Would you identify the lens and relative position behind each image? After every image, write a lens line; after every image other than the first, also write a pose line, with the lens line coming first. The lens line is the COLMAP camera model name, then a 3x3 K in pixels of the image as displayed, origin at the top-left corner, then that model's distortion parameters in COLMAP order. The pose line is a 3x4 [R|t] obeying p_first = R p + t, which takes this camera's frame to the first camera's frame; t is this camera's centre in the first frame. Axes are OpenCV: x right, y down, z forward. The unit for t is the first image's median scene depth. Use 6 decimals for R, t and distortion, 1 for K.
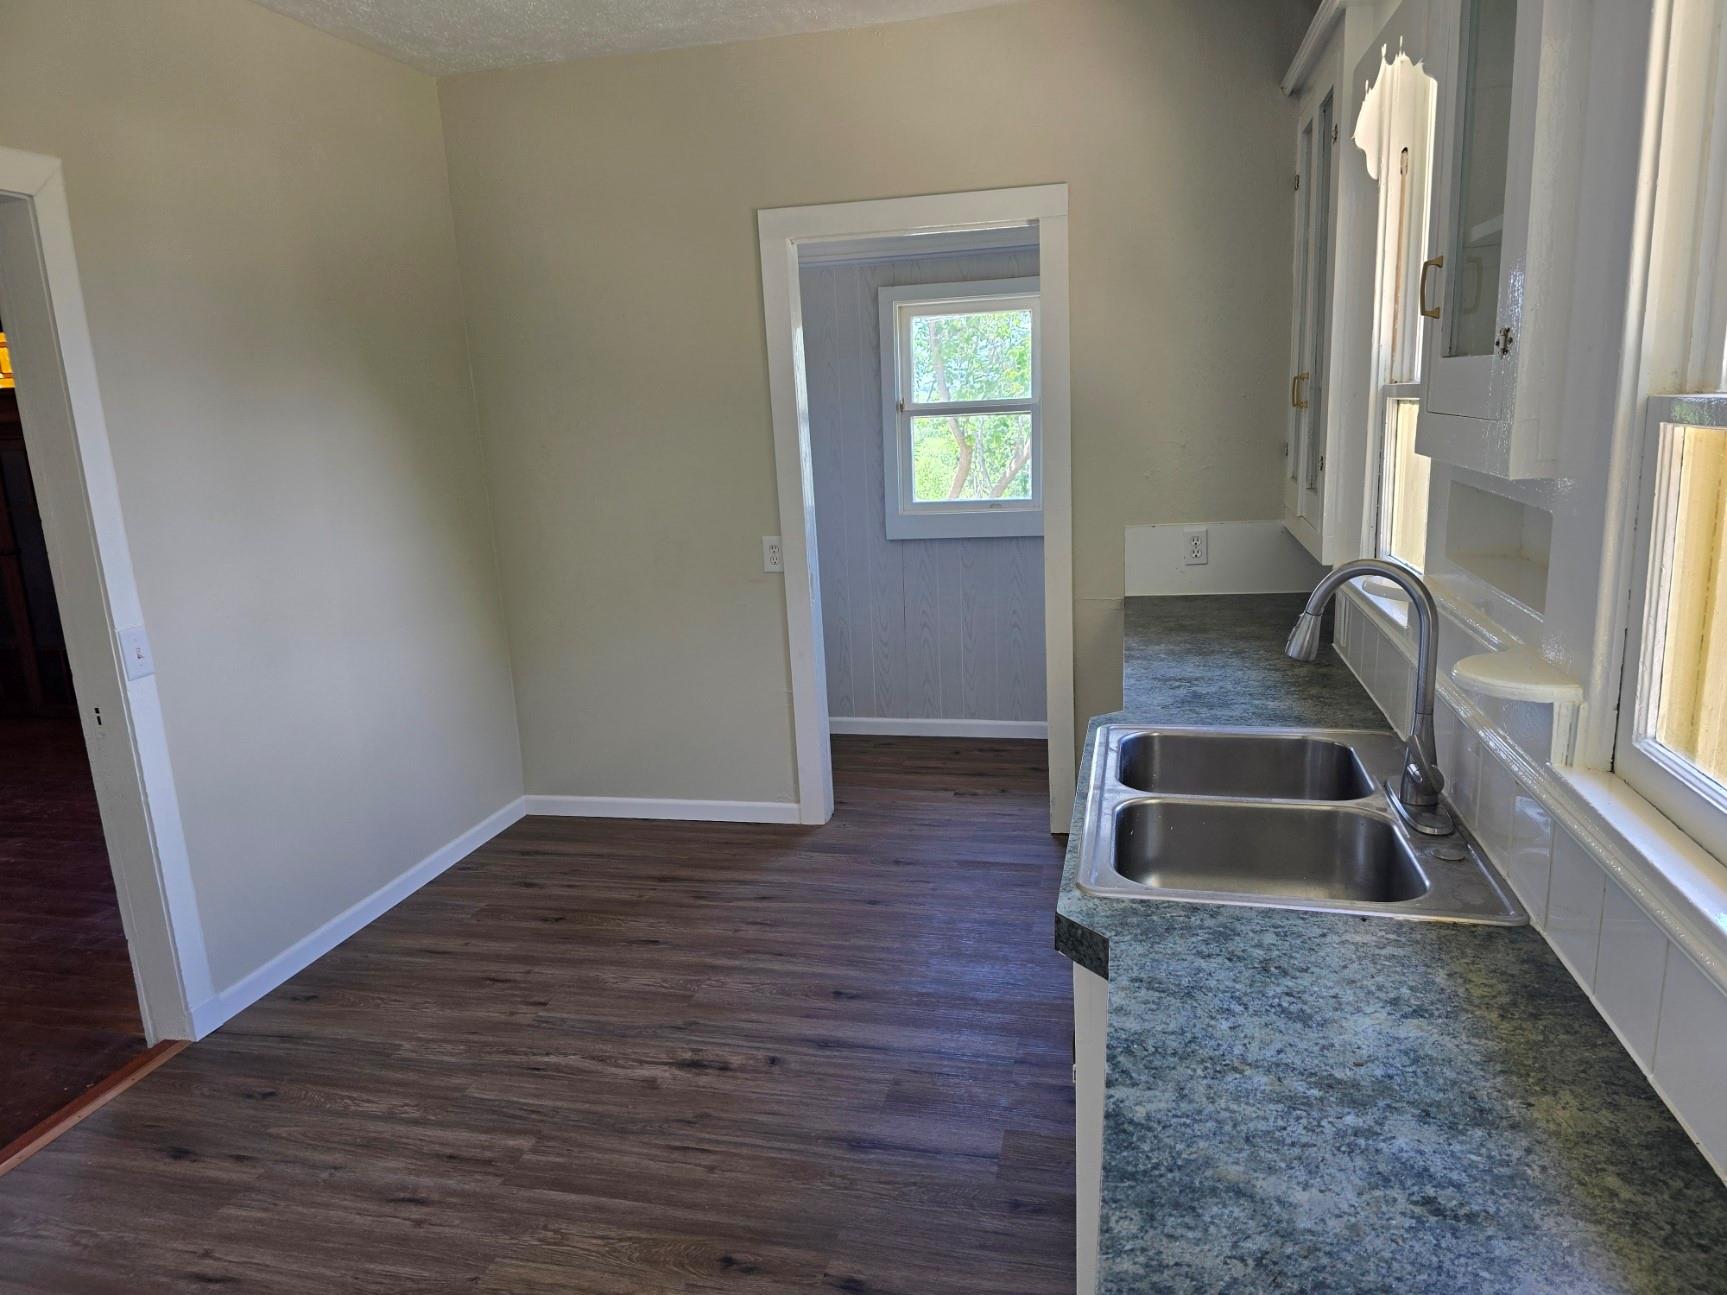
lens RADIAL K [[1164.8, 0, 863.5], [0, 1164.8, 647.5], [0, 0, 1]] dist [0.001285, 0.000473]
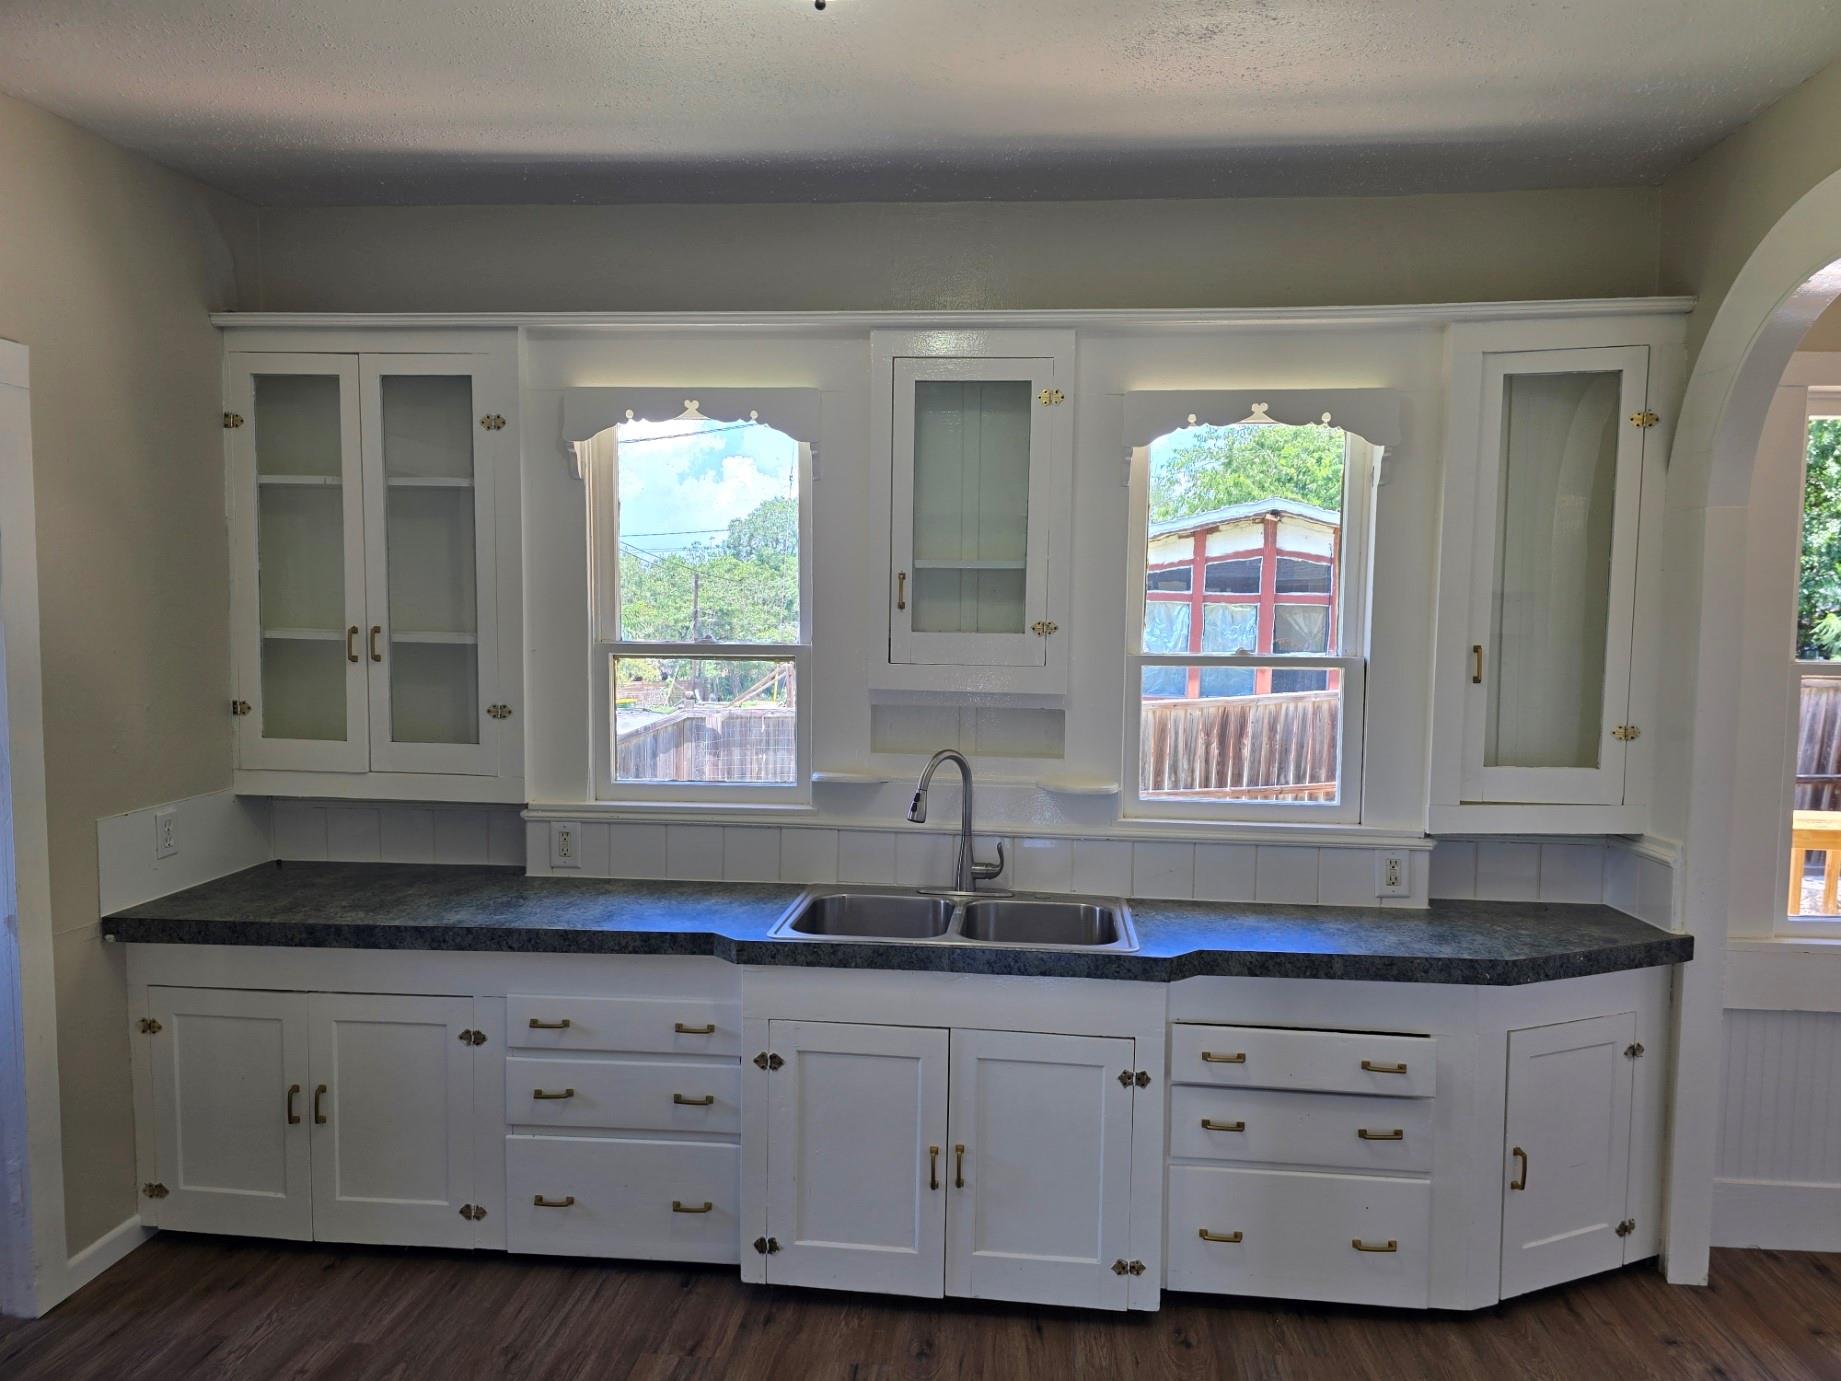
lens RADIAL K [[1195.7, 0, 920.5], [0, 1195.7, 690.5], [0, 0, 1]] dist [0.040584, -0.001061]
pose [[-0.141281, -0.002795, 0.989966, -0.906244], [0.200457, 0.979200, 0.031372, -0.162076], [-0.969462, 0.202878, -0.137782, 0.943099]]
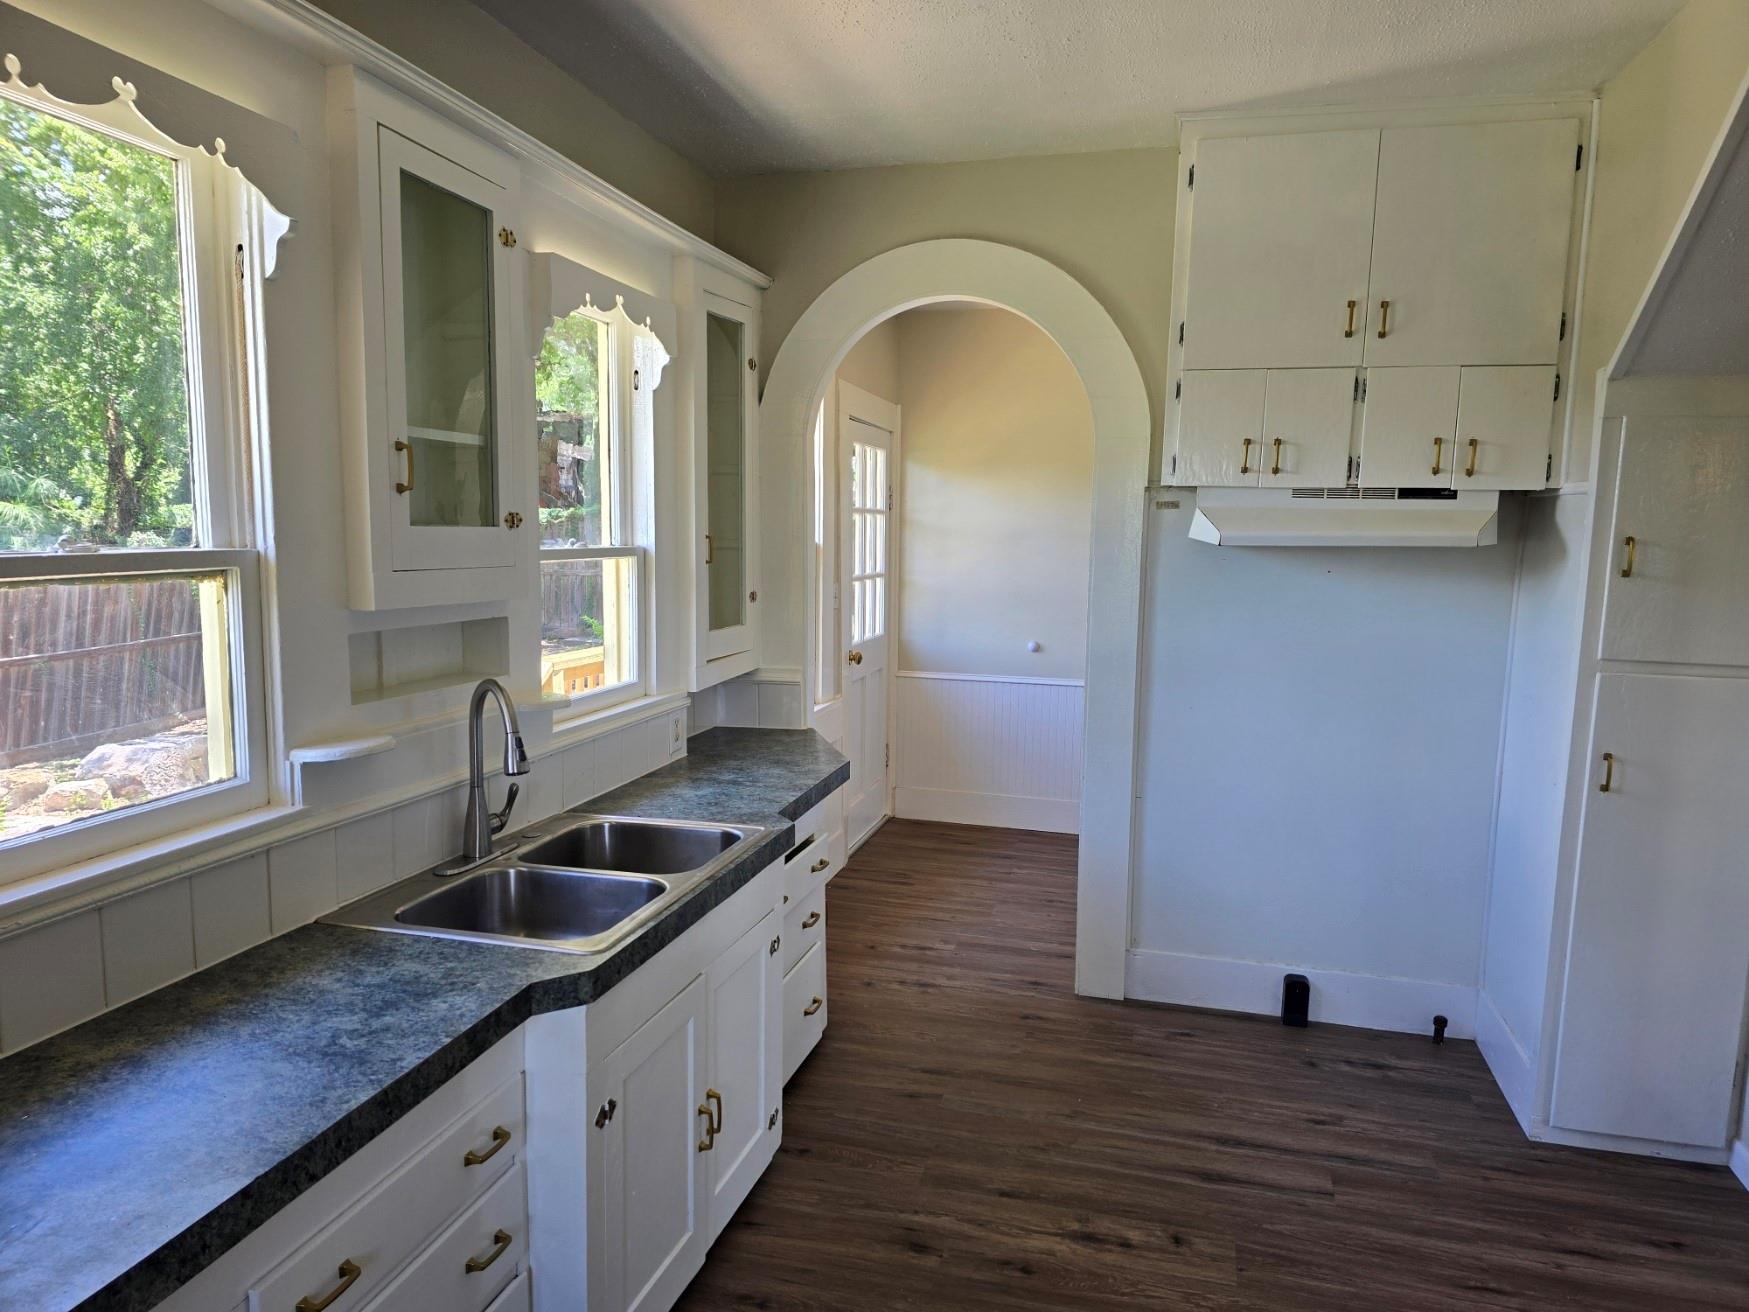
lens RADIAL K [[1169.0, 0, 877.6], [0, 1169.0, 668.7], [0, 0, 1]] dist [0.076699, -0.068981]
pose [[-0.998395, 0.041280, 0.038777, -0.025525], [0.051612, 0.945057, 0.322807, -0.359236], [-0.023321, 0.324290, -0.945670, 1.656028]]
